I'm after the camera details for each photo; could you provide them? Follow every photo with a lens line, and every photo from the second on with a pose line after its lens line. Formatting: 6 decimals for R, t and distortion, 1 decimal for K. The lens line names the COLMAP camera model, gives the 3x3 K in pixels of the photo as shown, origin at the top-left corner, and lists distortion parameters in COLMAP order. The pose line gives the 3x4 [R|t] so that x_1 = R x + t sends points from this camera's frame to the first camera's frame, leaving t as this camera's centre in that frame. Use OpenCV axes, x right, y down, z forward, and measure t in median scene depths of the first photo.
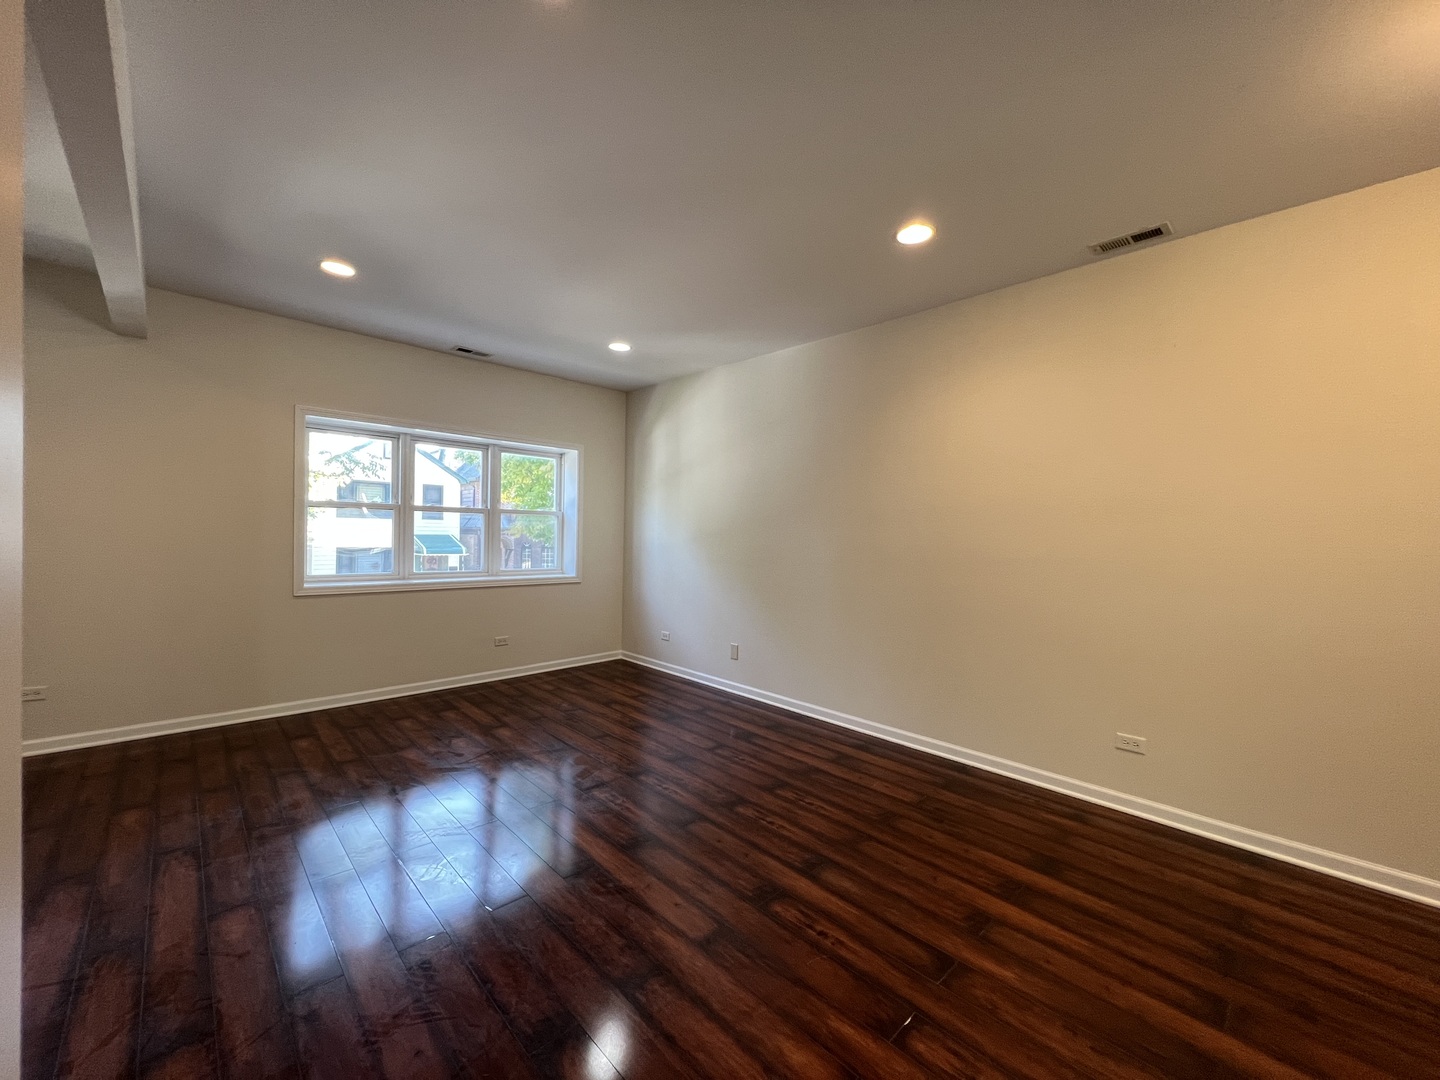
lens RADIAL K [[572.8, 0, 722.4], [0, 572.8, 548.7], [0, 0, 1]] dist [-0.001694, 0.001187]
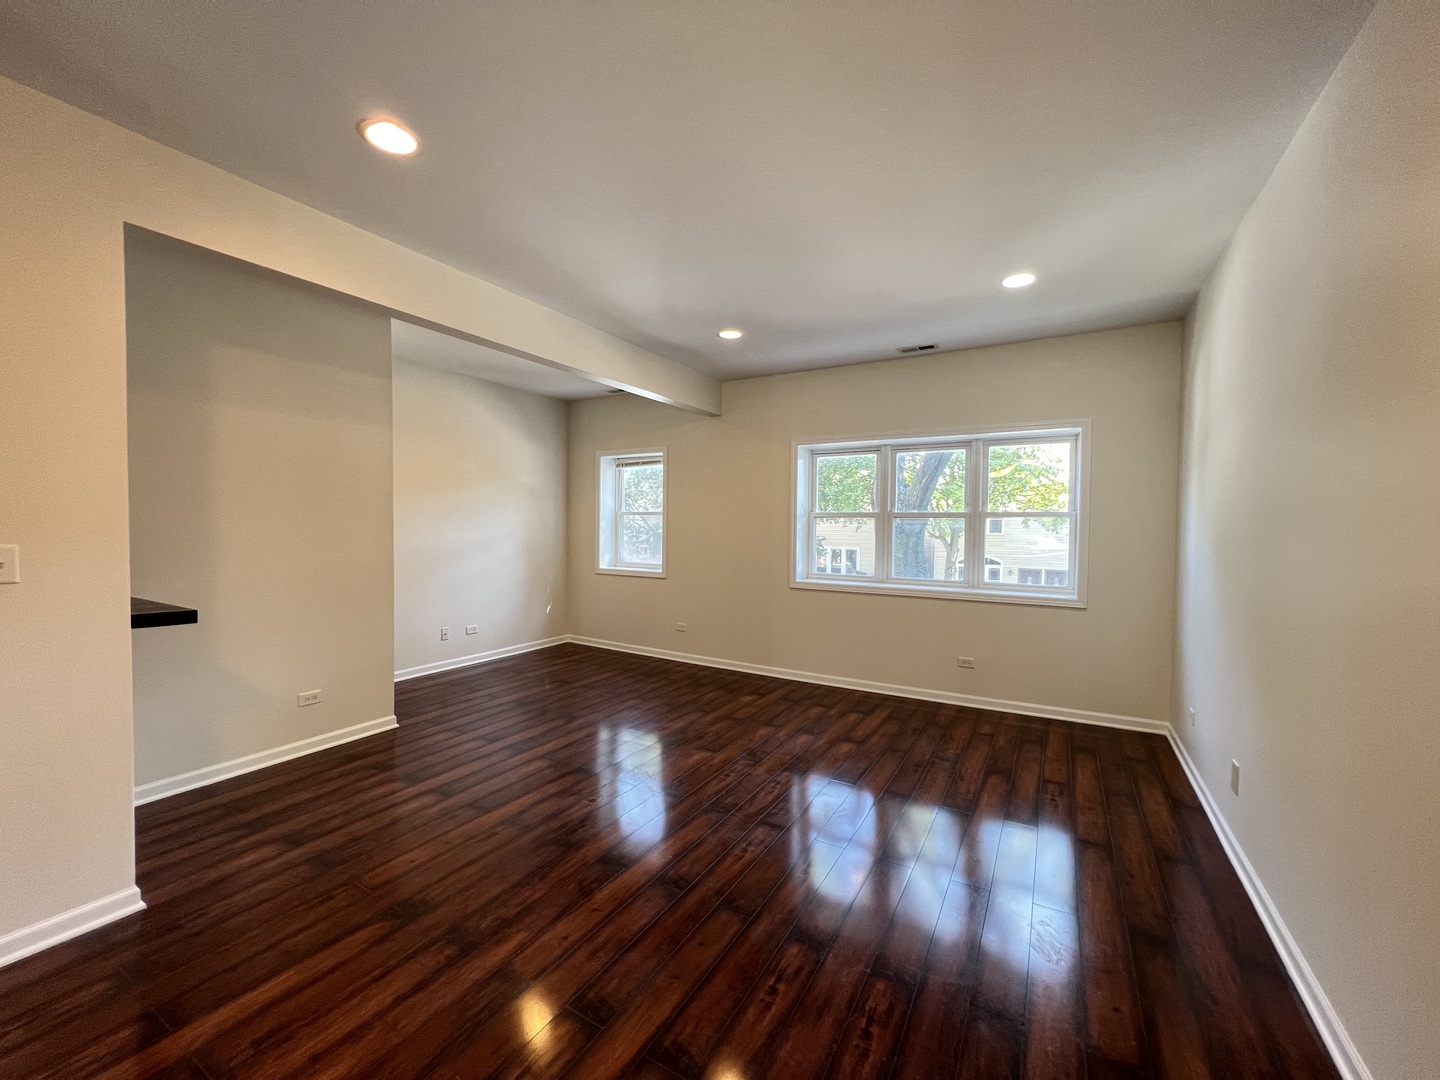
lens RADIAL K [[572.8, 0, 718.6], [0, 572.8, 541.5], [0, 0, 1]] dist [-0.001694, 0.001187]
pose [[0.268689, 0.005850, -0.963209, 0.425218], [-0.030872, 0.999520, -0.002541, -0.011863], [0.962732, 0.030419, 0.268740, 0.470339]]
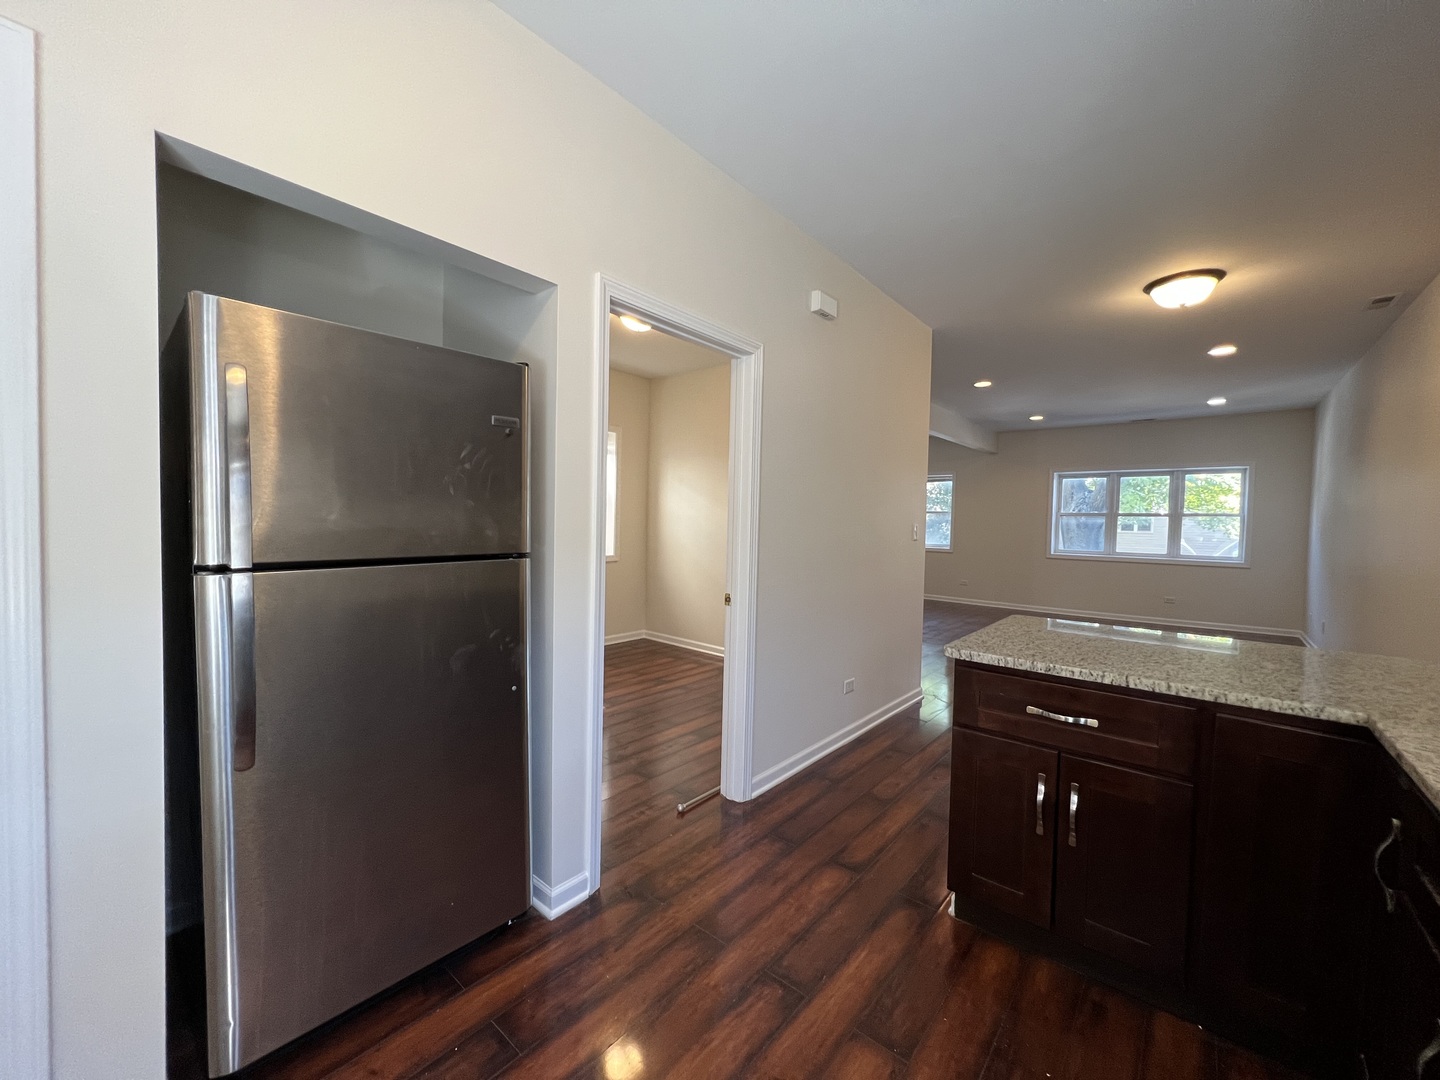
lens RADIAL K [[572.8, 0, 732.4], [0, 572.8, 543.3], [0, 0, 1]] dist [-0.001694, 0.001187]
pose [[0.110618, 0.011979, -0.993791, 1.186705], [-0.038848, 0.999215, 0.007720, 0.053338], [0.993103, 0.037753, 0.110997, -0.391948]]
